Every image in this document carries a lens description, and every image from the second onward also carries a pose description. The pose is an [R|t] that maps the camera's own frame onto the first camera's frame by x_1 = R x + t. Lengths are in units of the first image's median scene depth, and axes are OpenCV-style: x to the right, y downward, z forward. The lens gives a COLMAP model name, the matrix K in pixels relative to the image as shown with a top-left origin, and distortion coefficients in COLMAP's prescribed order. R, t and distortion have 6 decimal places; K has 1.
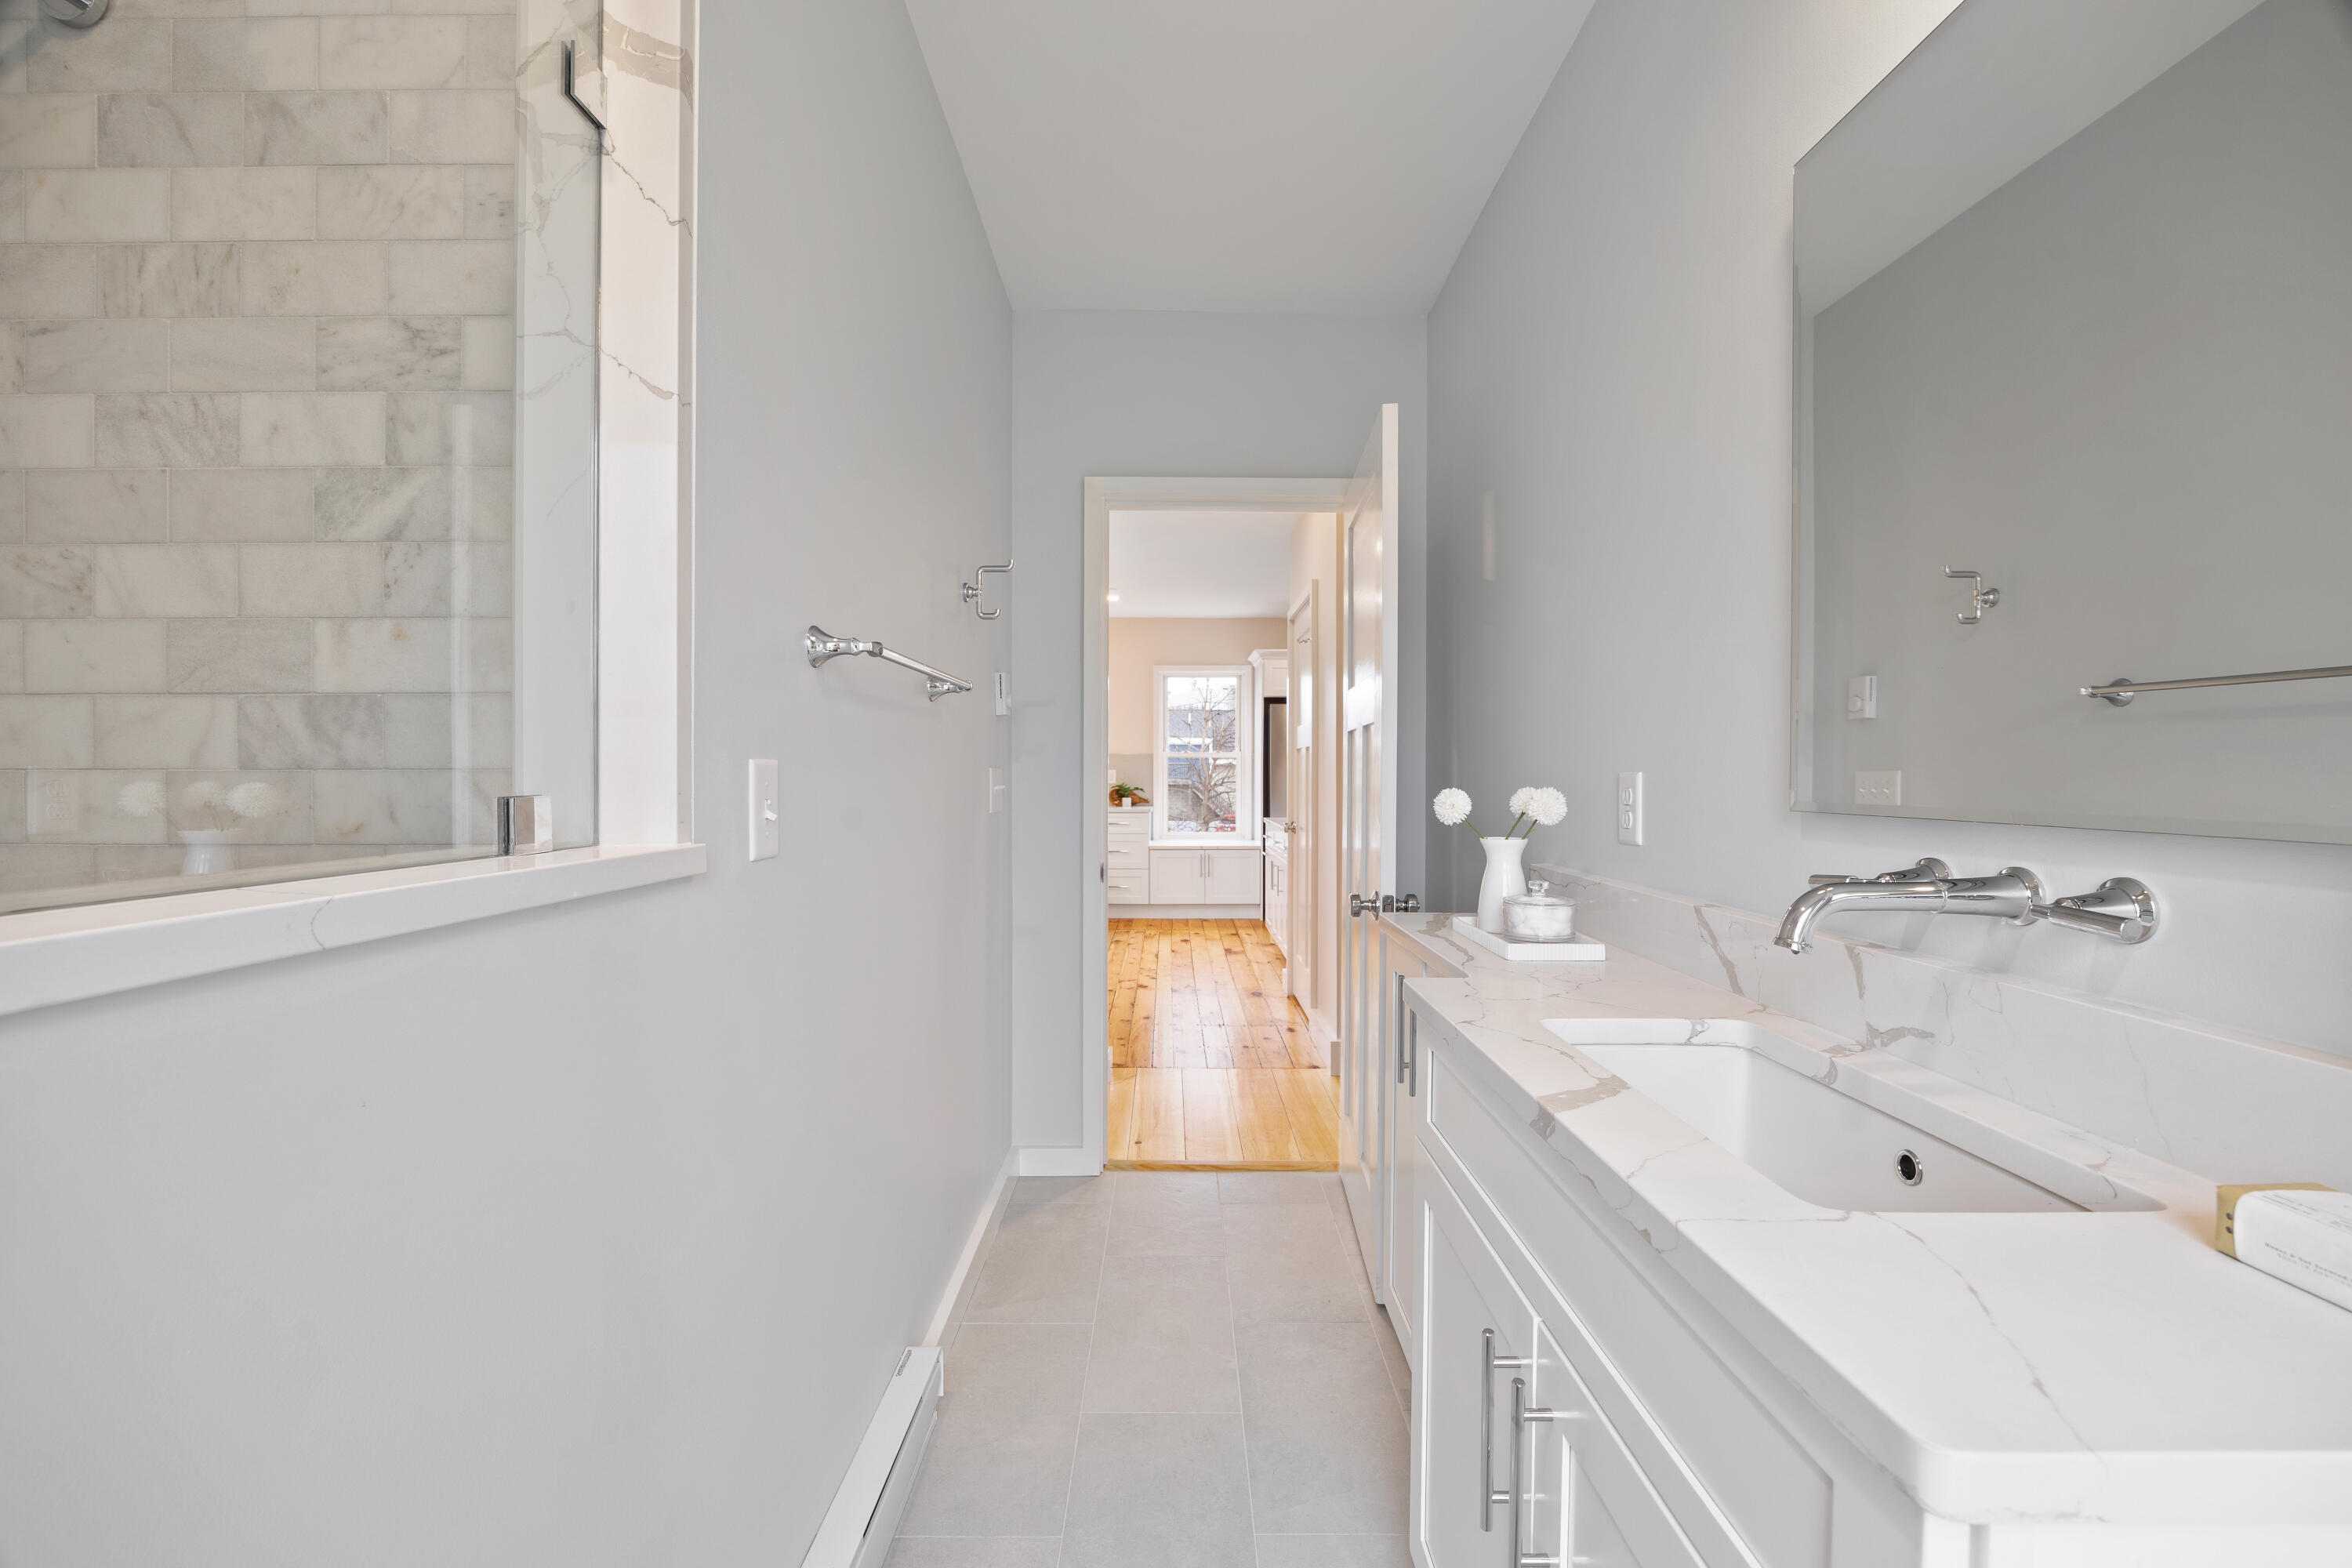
lens RADIAL K [[1022.9, 0, 1175.1], [0, 1022.9, 780.9], [0, 0, 1]] dist [-0.000132, 0.000000]
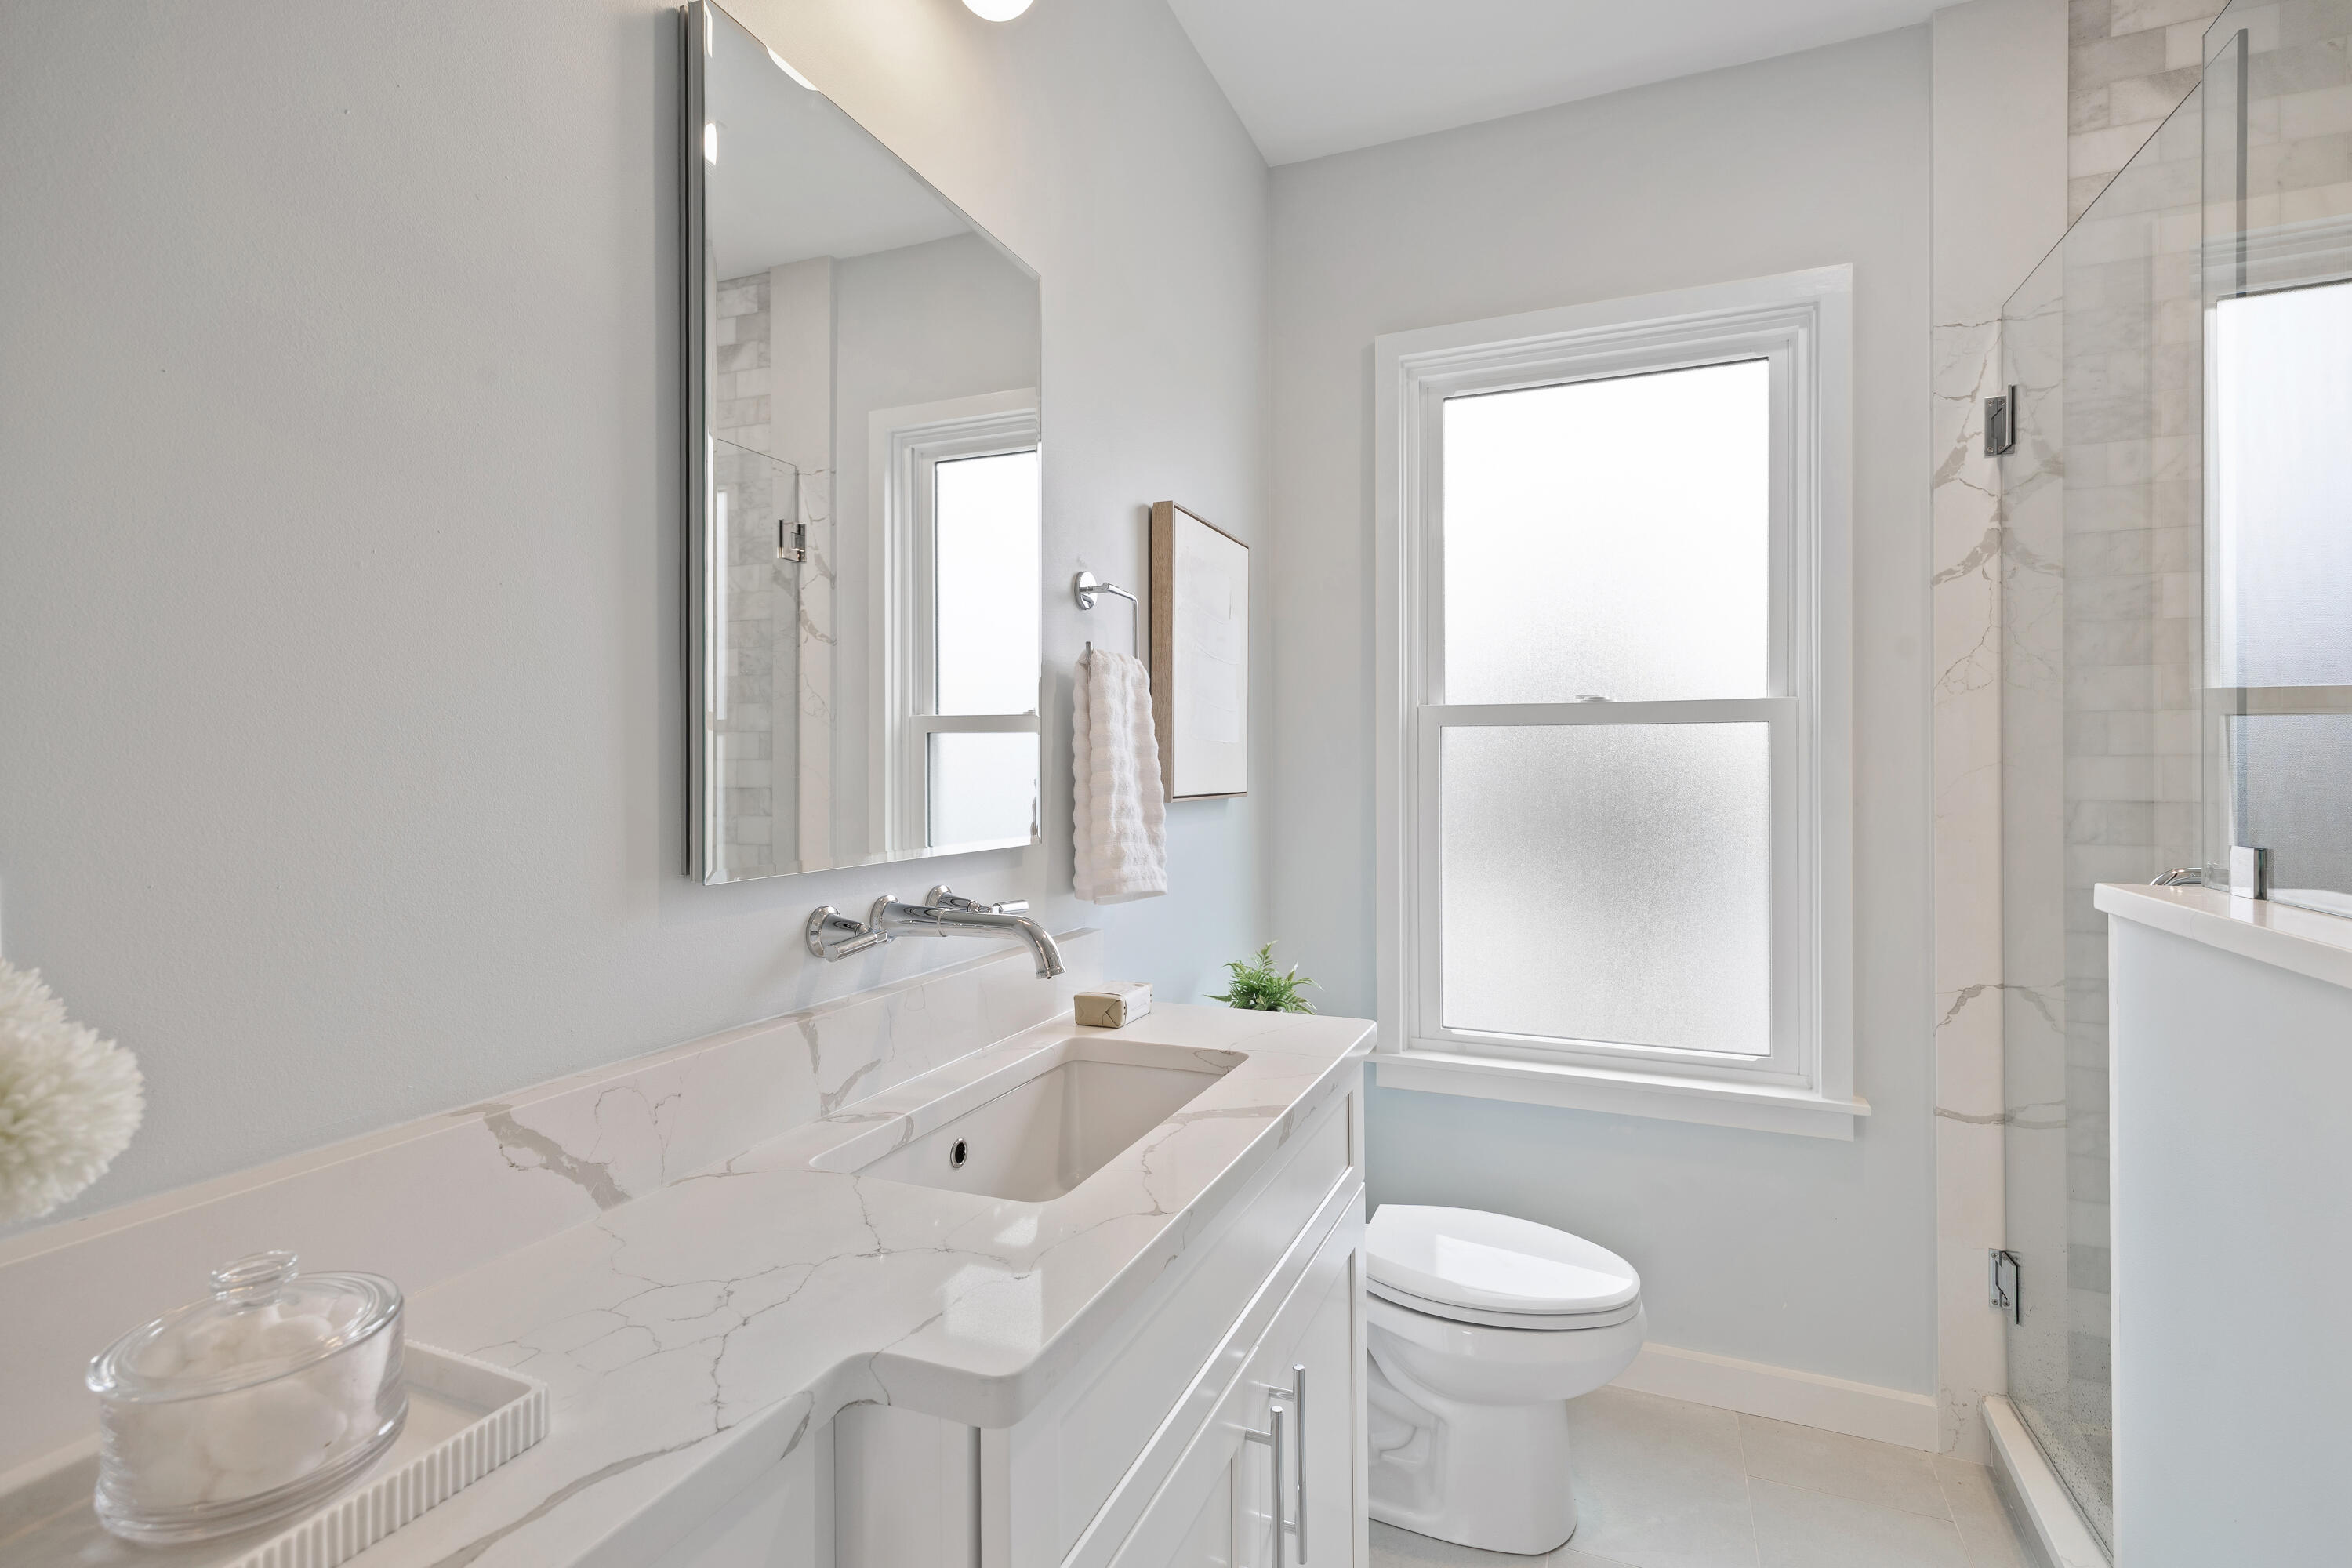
lens RADIAL K [[1109.1, 0, 1168.8], [0, 1109.1, 765.1], [0, 0, 1]] dist [0.011530, -0.000286]
pose [[-0.915715, 0.002103, 0.401822, -0.021902], [0.004417, 0.999979, 0.004834, -0.067548], [-0.401803, 0.006201, -0.915705, 1.803883]]
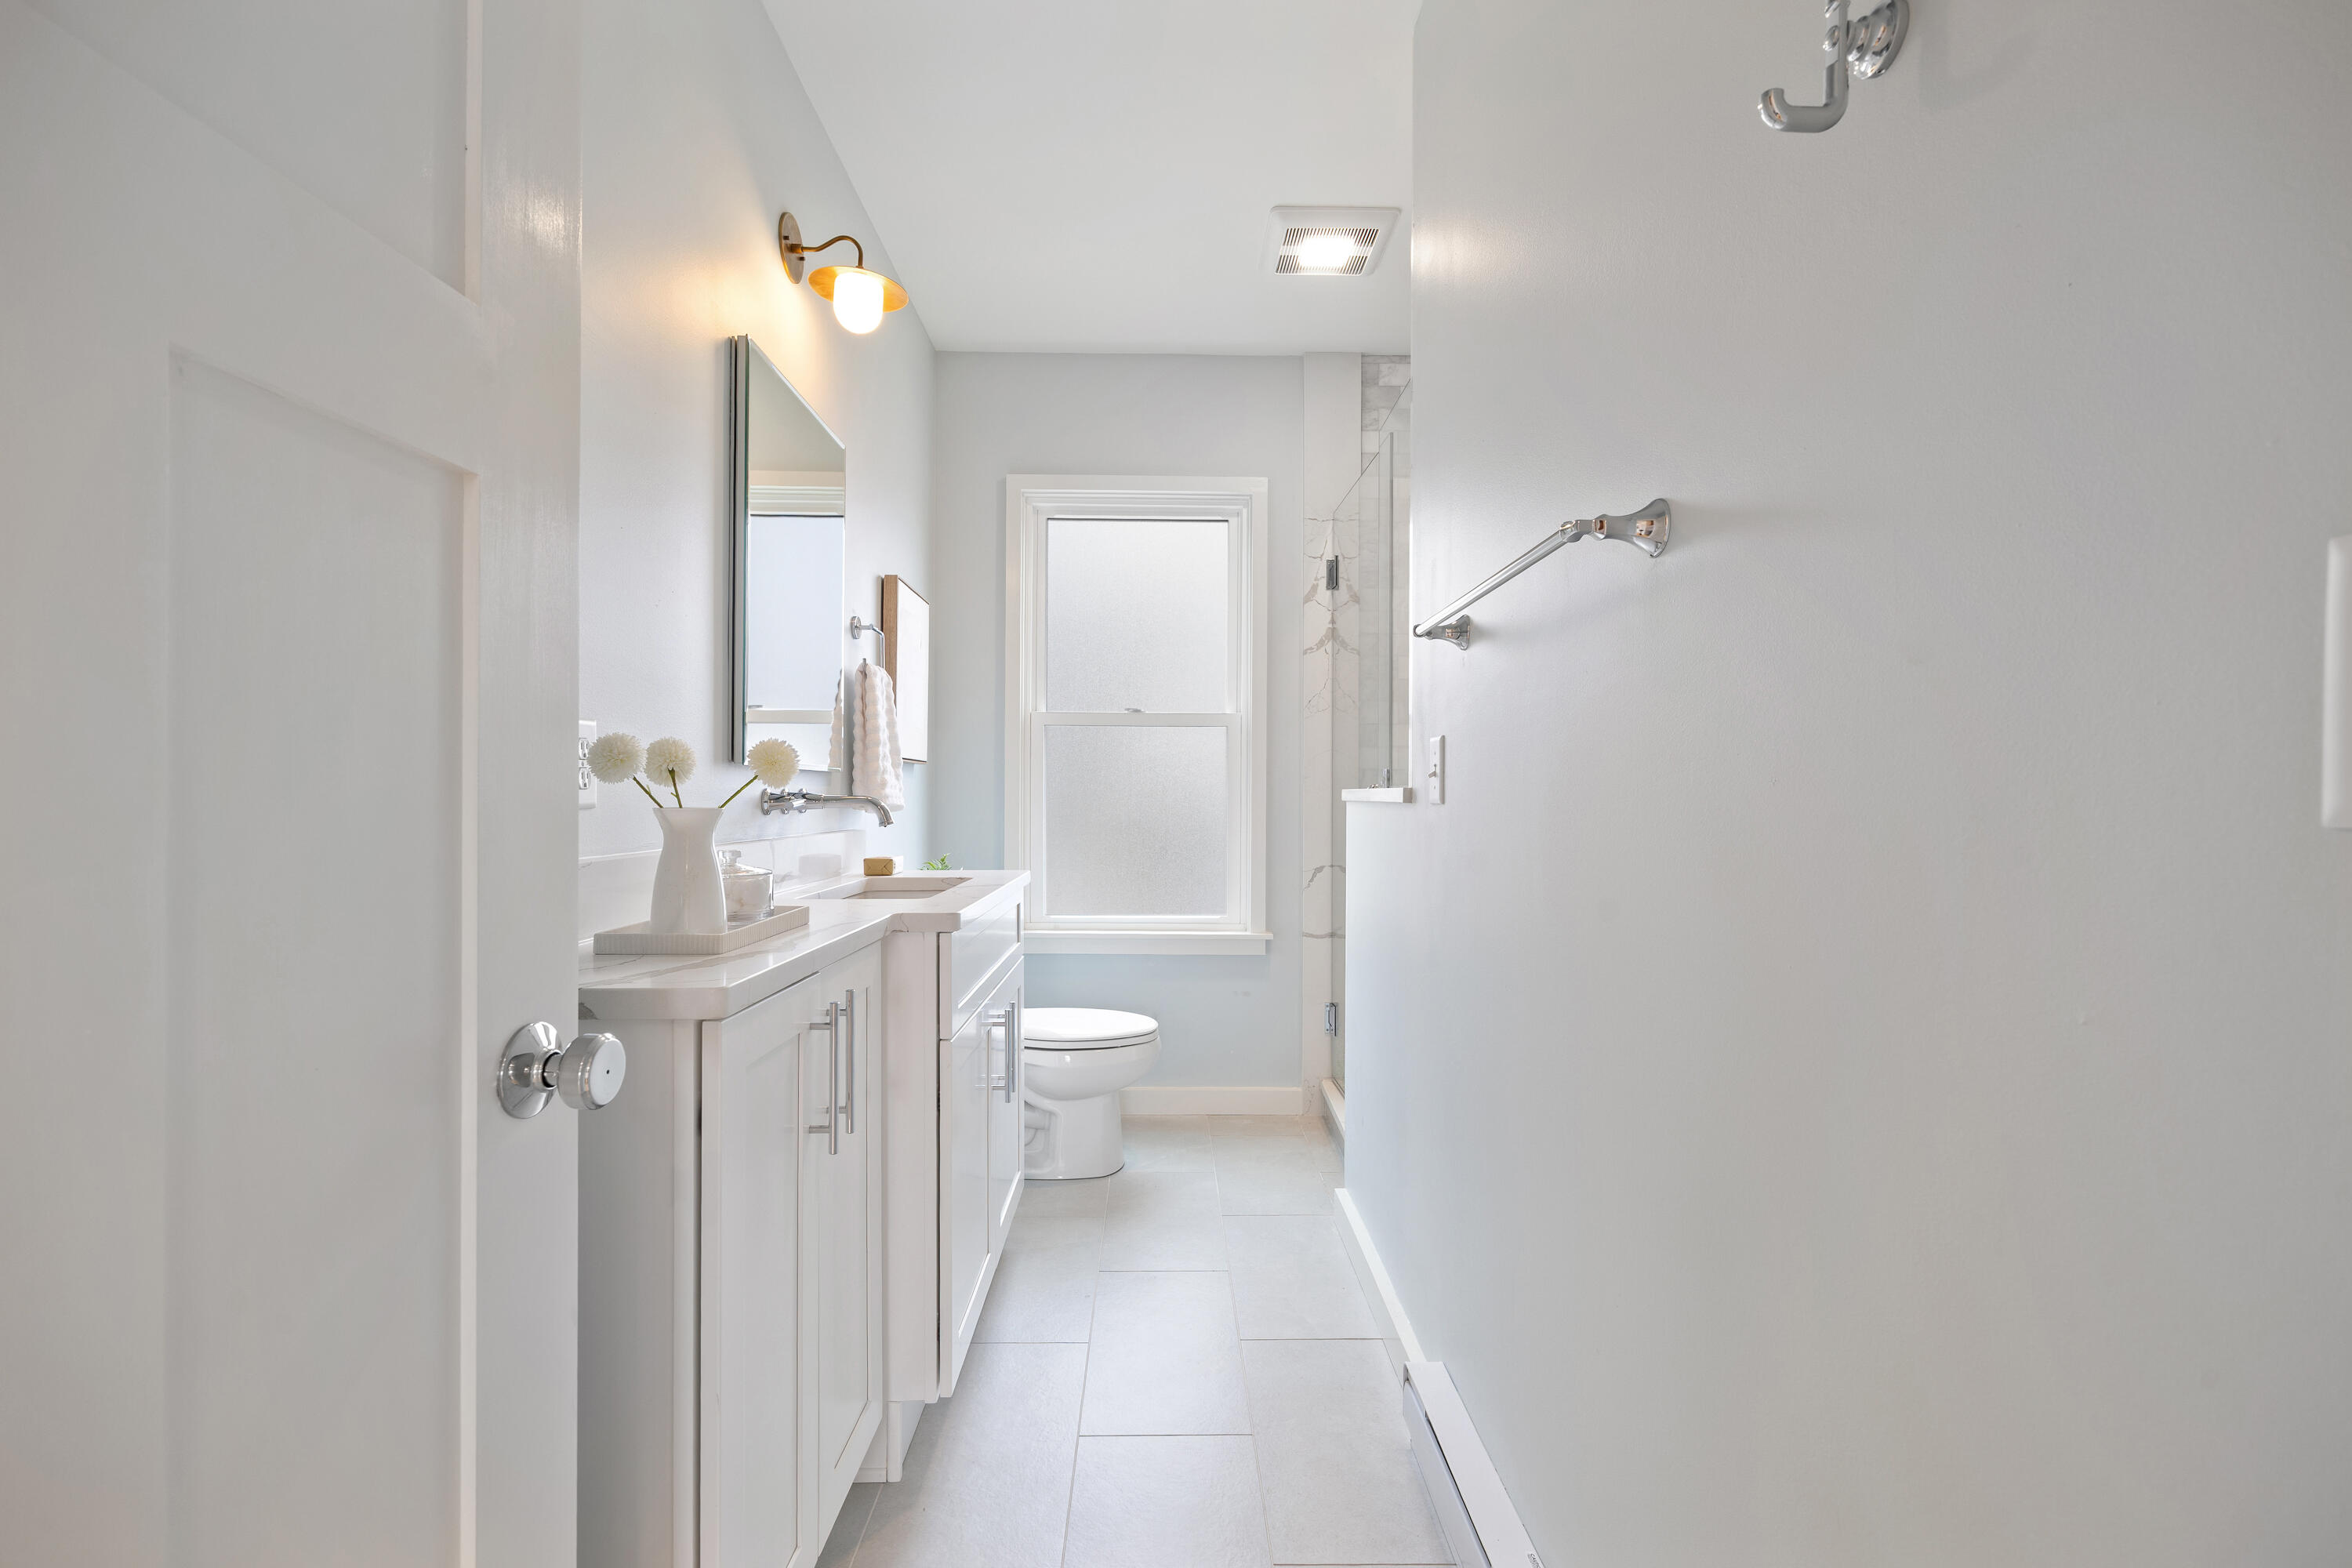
lens RADIAL K [[1076.5, 0, 1173.8], [0, 1076.5, 788.0], [0, 0, 1]] dist [0.000158, -0.000048]
pose [[-0.999989, -0.004689, -0.000592, -0.031113], [-0.004687, 0.999985, -0.002836, 0.036334], [0.000606, -0.002833, -0.999996, 2.644542]]
